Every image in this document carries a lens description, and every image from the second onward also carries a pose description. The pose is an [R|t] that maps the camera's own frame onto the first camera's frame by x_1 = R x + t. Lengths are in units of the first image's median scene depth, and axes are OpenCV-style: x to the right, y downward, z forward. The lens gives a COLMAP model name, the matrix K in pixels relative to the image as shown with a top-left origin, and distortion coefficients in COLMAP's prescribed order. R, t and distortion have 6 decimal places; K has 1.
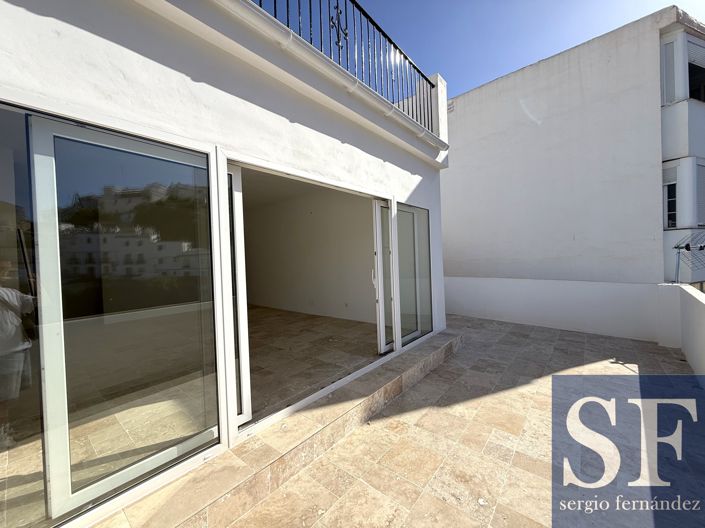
lens RADIAL K [[278.7, 0, 352.5], [0, 278.7, 264.0], [0, 0, 1]] dist [0.002211, 0.000108]
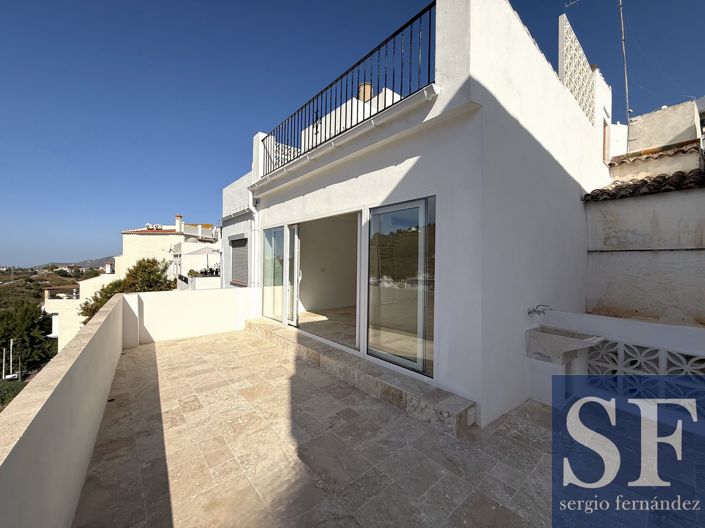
lens RADIAL K [[278.7, 0, 352.5], [0, 278.7, 264.0], [0, 0, 1]] dist [0.002211, 0.000108]
pose [[-0.154951, 0.040665, -0.987085, 1.247073], [-0.026505, 0.998622, 0.045301, -0.072800], [0.987567, 0.033183, -0.153660, 1.175868]]
